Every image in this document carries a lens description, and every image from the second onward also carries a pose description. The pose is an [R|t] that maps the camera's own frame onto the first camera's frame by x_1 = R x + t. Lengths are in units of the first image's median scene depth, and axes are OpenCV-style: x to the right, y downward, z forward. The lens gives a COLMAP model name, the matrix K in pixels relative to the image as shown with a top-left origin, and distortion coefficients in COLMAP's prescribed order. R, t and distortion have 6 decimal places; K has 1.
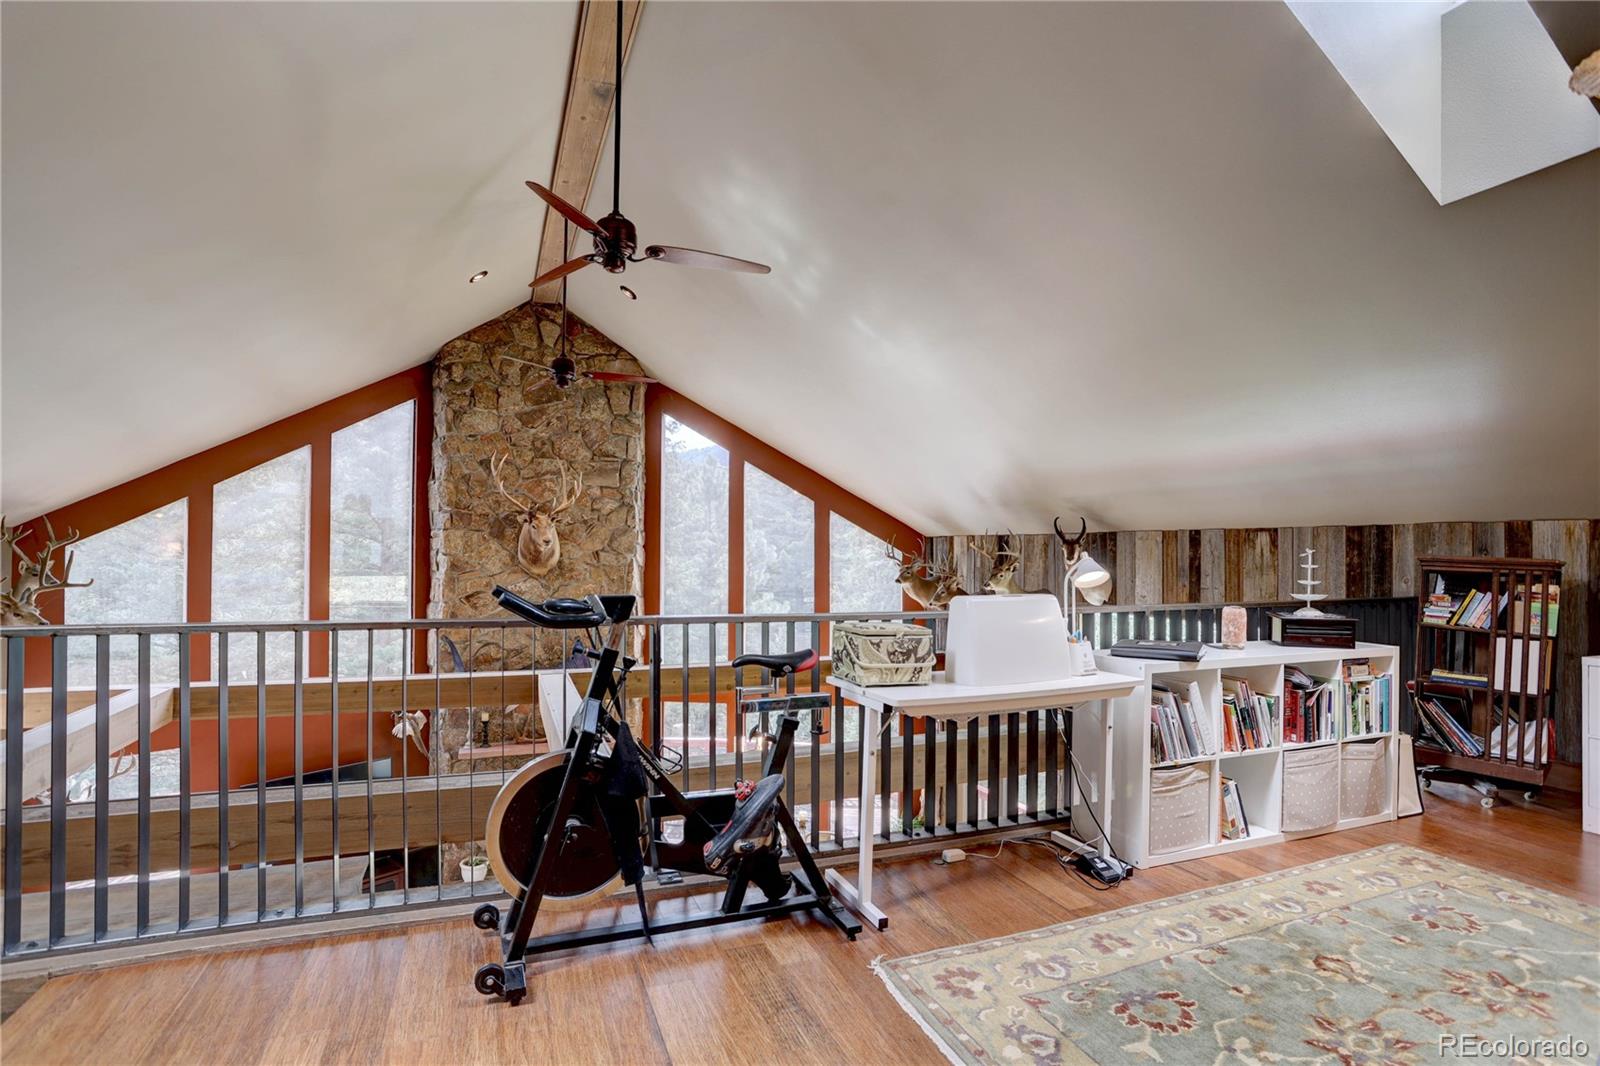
lens RADIAL K [[814.8, 0, 800.7], [0, 814.8, 536.2], [0, 0, 1]] dist [-0.022648, 0.000735]
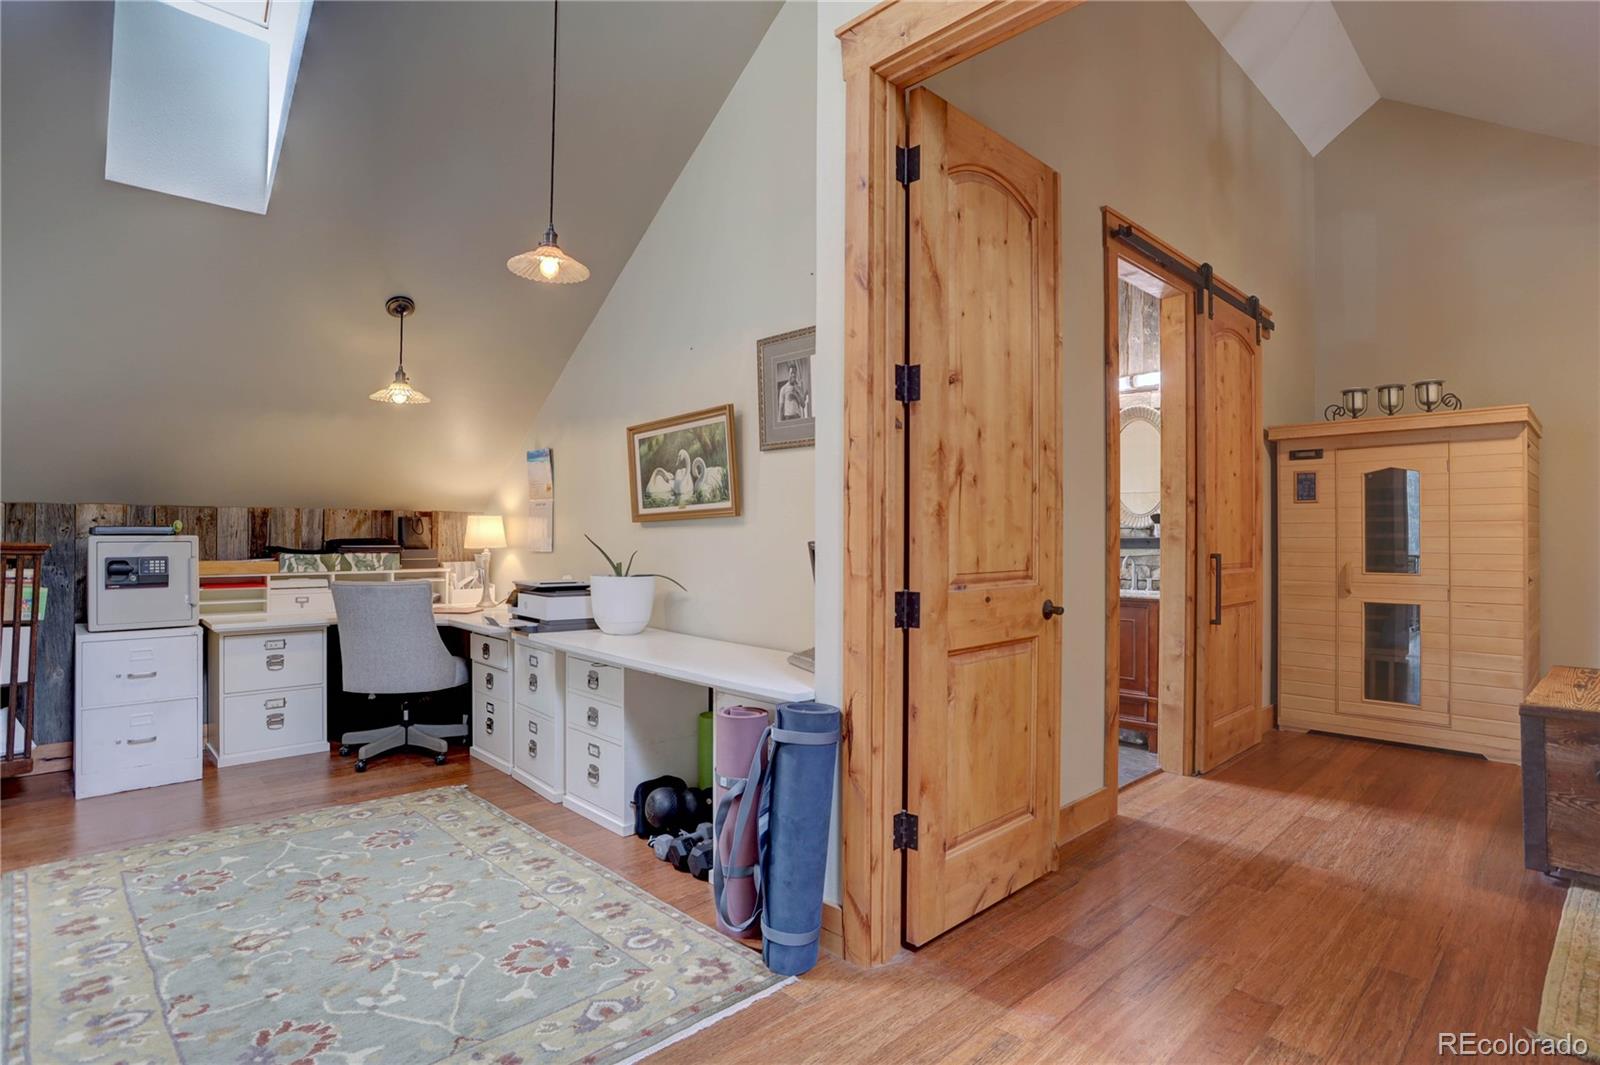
lens RADIAL K [[814.8, 0, 797.7], [0, 814.8, 528.8], [0, 0, 1]] dist [-0.022648, 0.000735]
pose [[-0.395734, -0.001728, 0.918364, -0.549797], [-0.017372, 0.999833, -0.005605, -0.015601], [-0.918201, -0.018172, -0.395698, 0.714075]]
